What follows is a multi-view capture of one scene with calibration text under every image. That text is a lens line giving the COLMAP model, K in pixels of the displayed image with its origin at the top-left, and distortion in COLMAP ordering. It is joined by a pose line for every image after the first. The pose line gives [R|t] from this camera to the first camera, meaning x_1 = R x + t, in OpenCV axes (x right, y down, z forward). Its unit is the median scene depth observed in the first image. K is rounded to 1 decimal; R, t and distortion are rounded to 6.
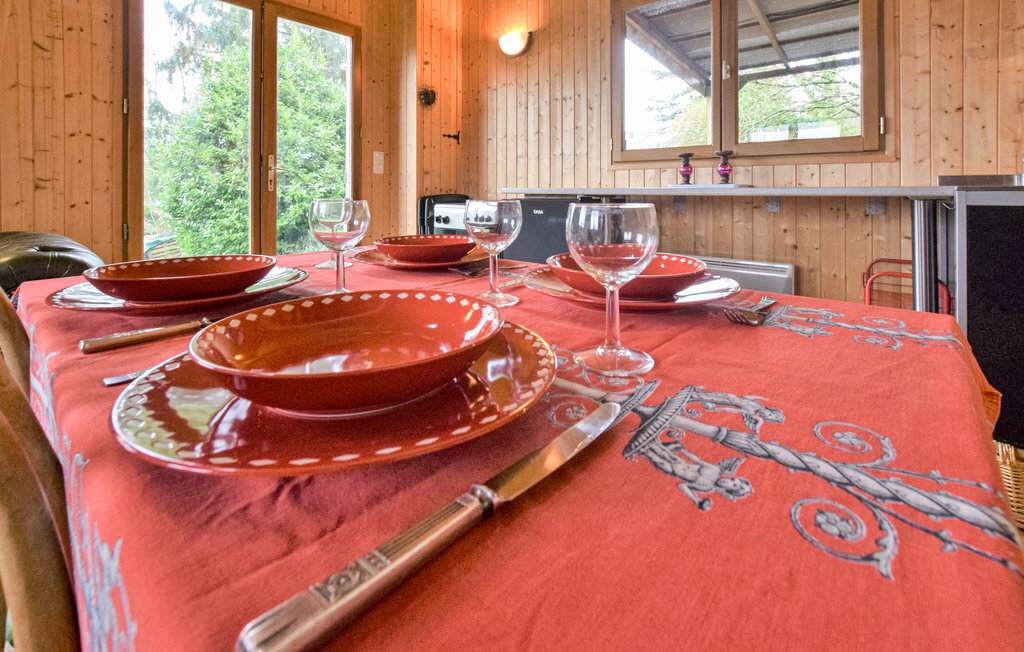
lens RADIAL K [[481.2, 0, 501.0], [0, 481.2, 187.3], [0, 0, 1]] dist [0.000911, 0.001174]
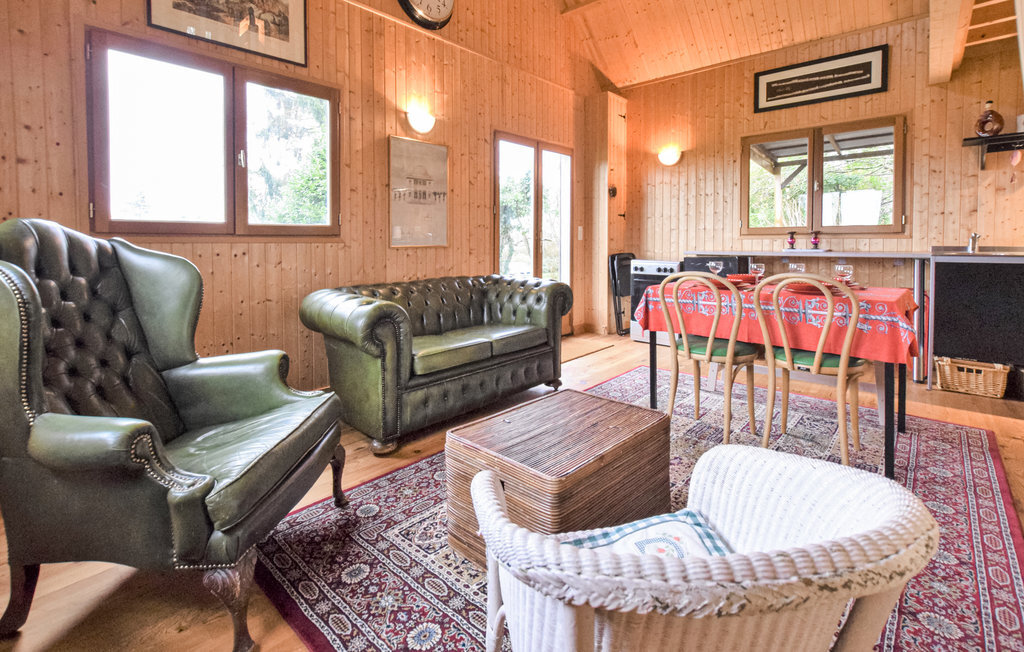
lens RADIAL K [[479.9, 0, 514.5], [0, 479.9, 255.1], [0, 0, 1]] dist [0.008957, 0.000261]
pose [[0.999542, -0.003068, -0.030101, -0.507743], [0.004121, 0.999380, 0.034964, -0.042428], [0.029975, -0.035073, 0.998935, -0.704351]]
